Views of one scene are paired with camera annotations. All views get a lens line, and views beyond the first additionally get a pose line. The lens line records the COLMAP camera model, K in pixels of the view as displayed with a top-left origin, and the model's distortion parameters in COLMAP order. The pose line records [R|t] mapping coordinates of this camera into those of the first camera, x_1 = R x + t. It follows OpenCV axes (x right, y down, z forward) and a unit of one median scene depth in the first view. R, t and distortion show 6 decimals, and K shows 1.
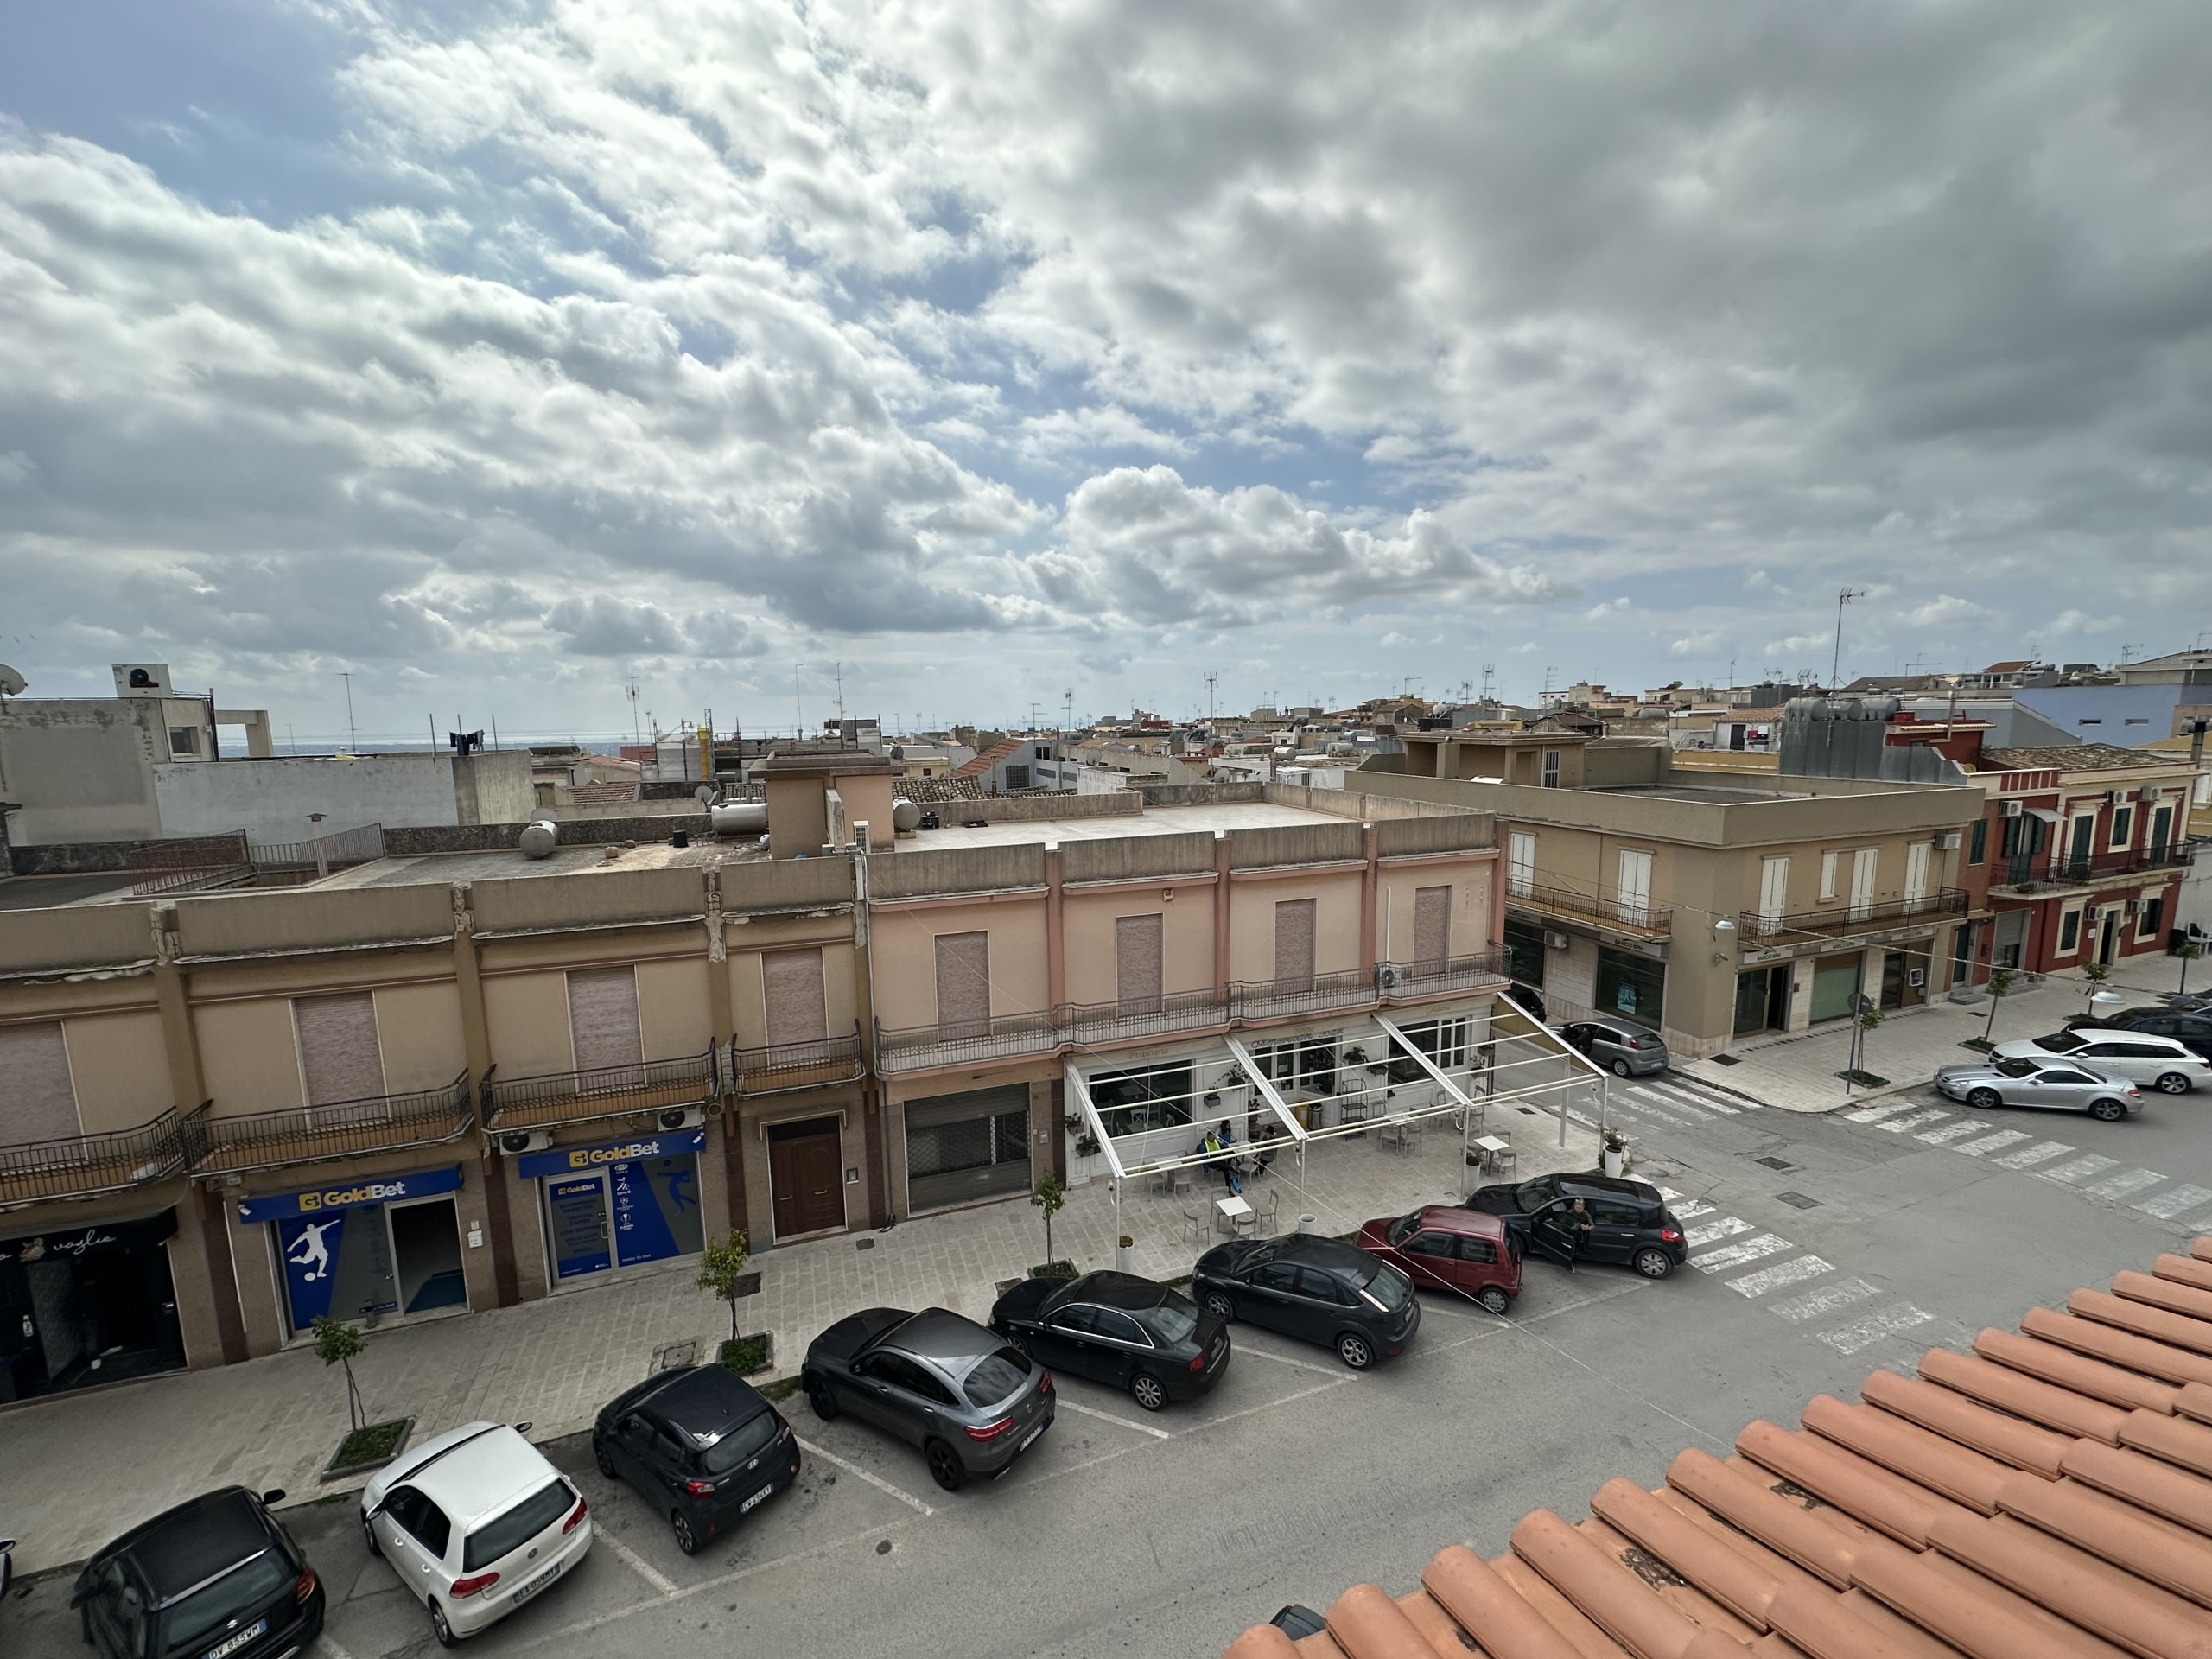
lens RADIAL K [[879.5, 0, 1106.0], [0, 879.5, 829.5], [0, 0, 1]] dist [-0.001505, 0.000488]
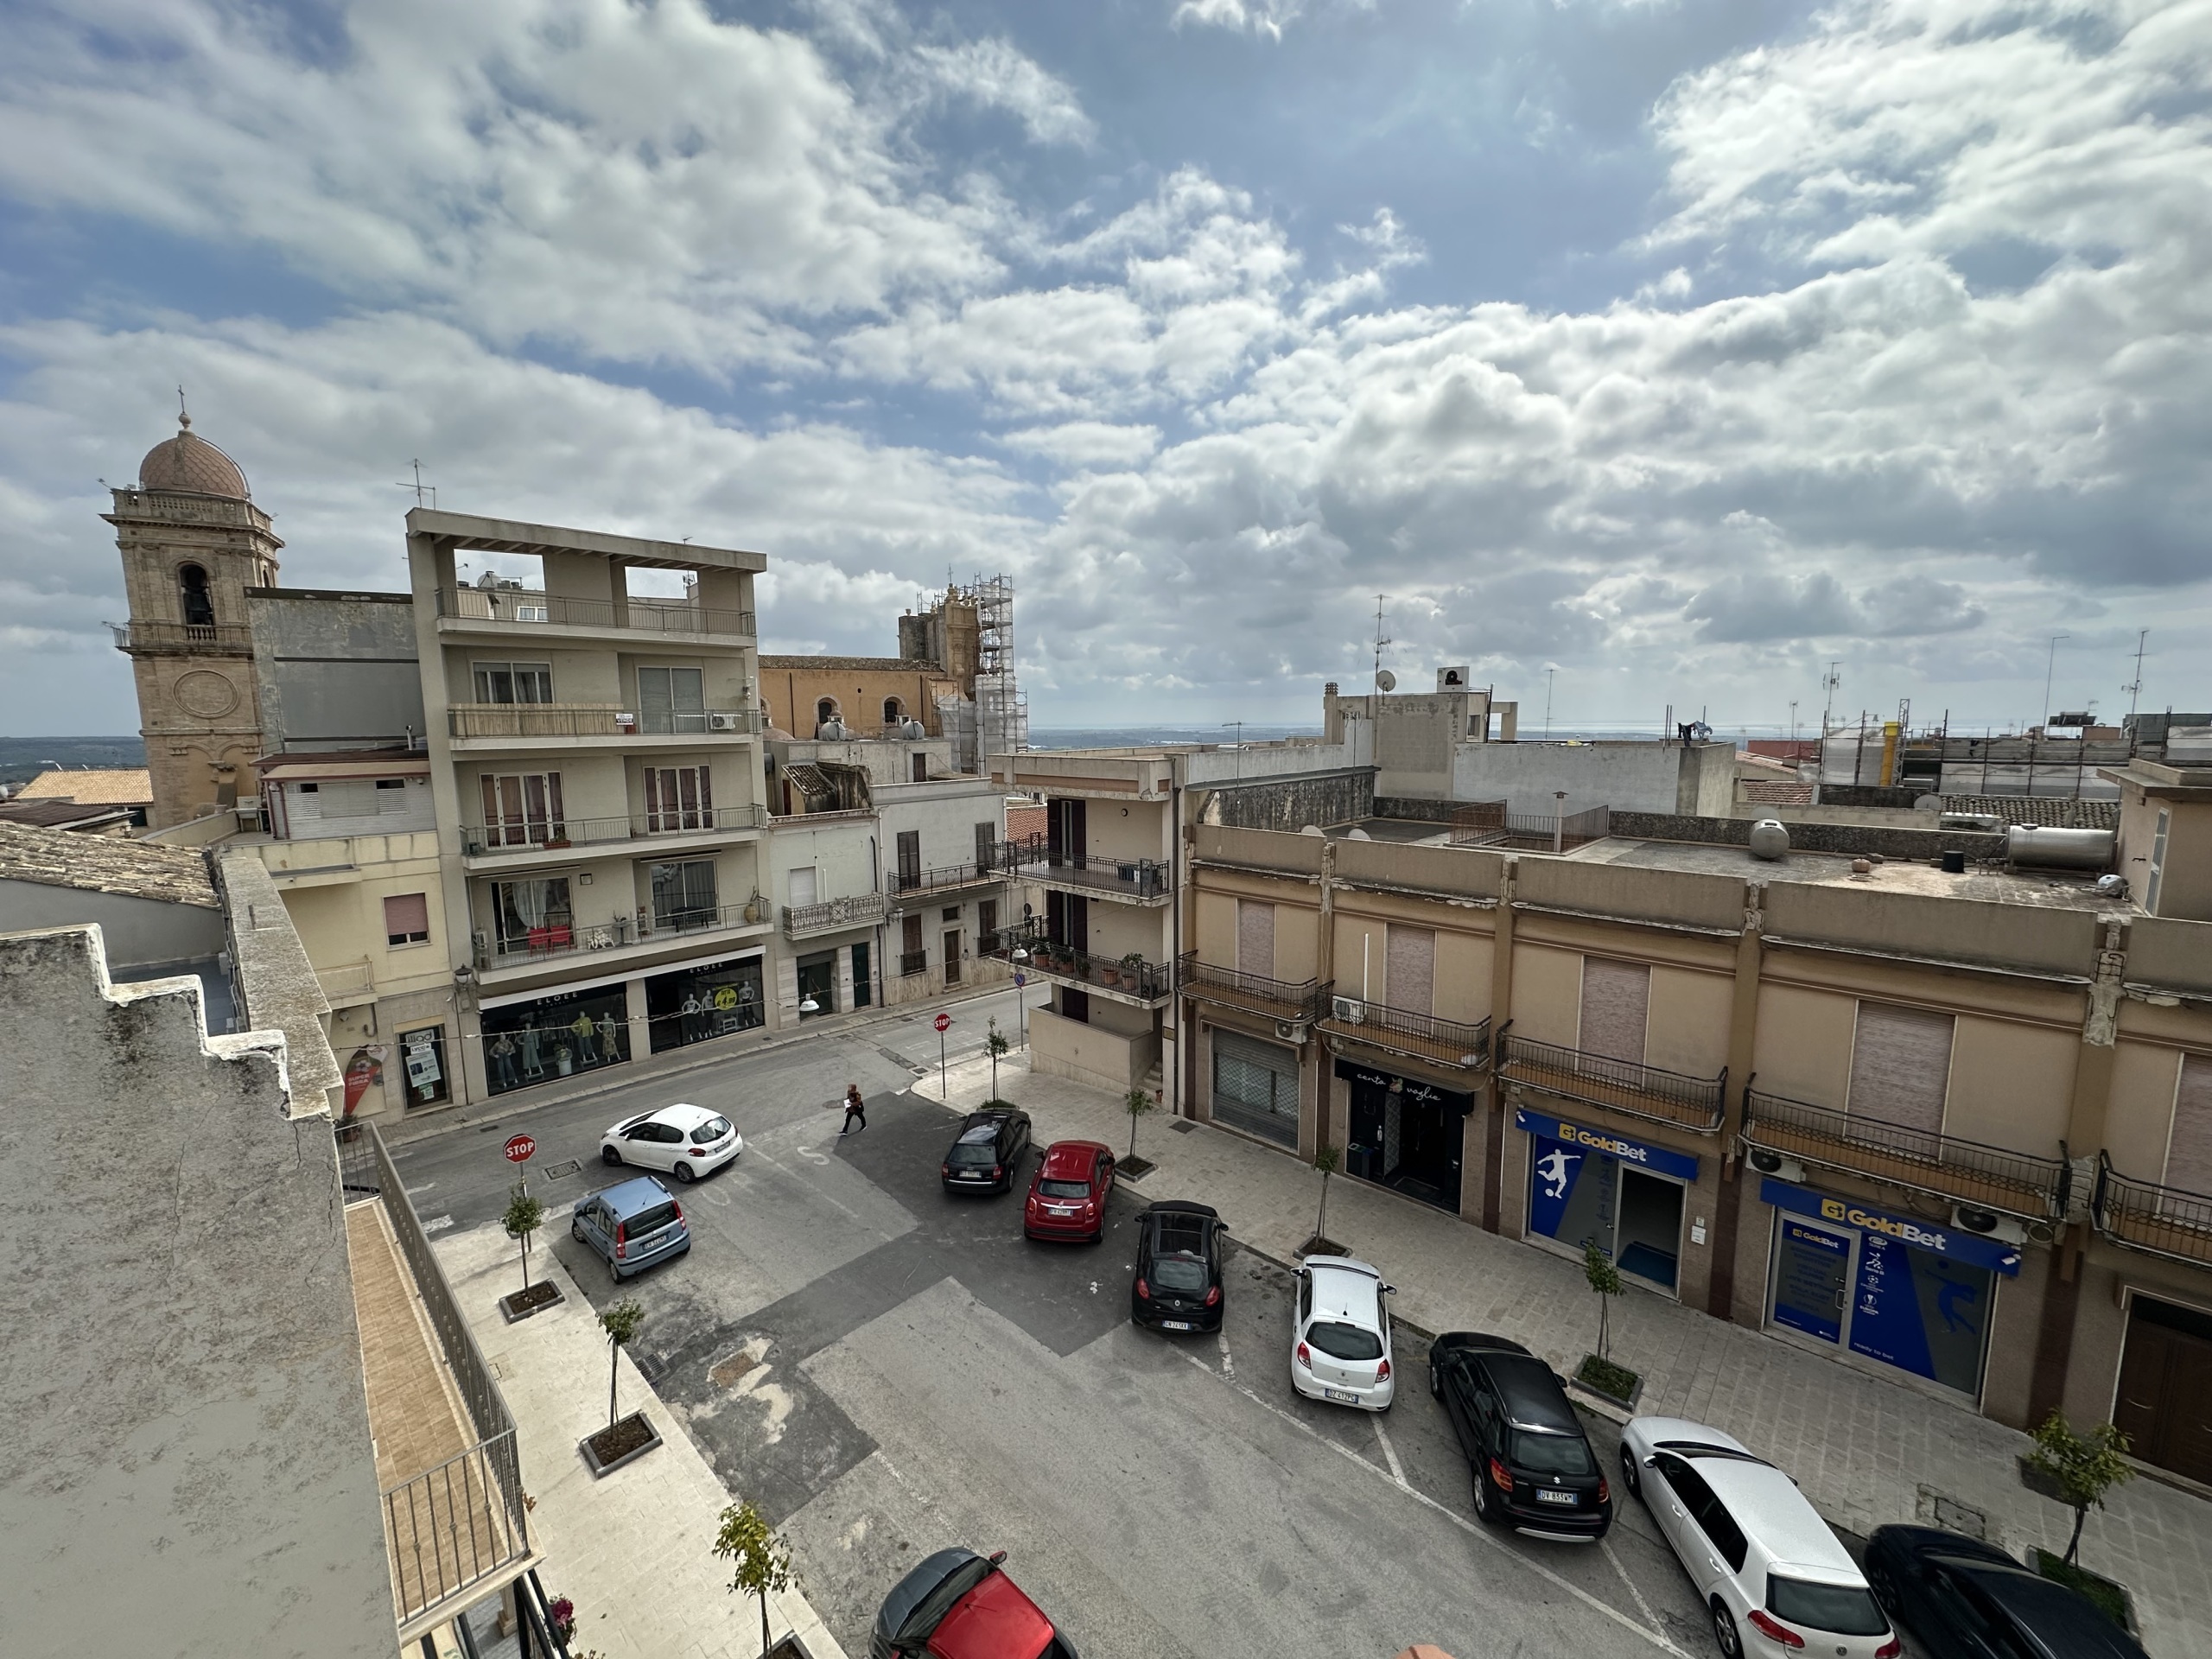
lens RADIAL K [[879.5, 0, 1106.0], [0, 879.5, 829.5], [0, 0, 1]] dist [-0.001505, 0.000488]
pose [[0.455130, 0.125385, -0.881553, -0.200300], [-0.116559, 0.989906, 0.080620, 0.010390], [0.882763, 0.066060, 0.465151, -0.080314]]
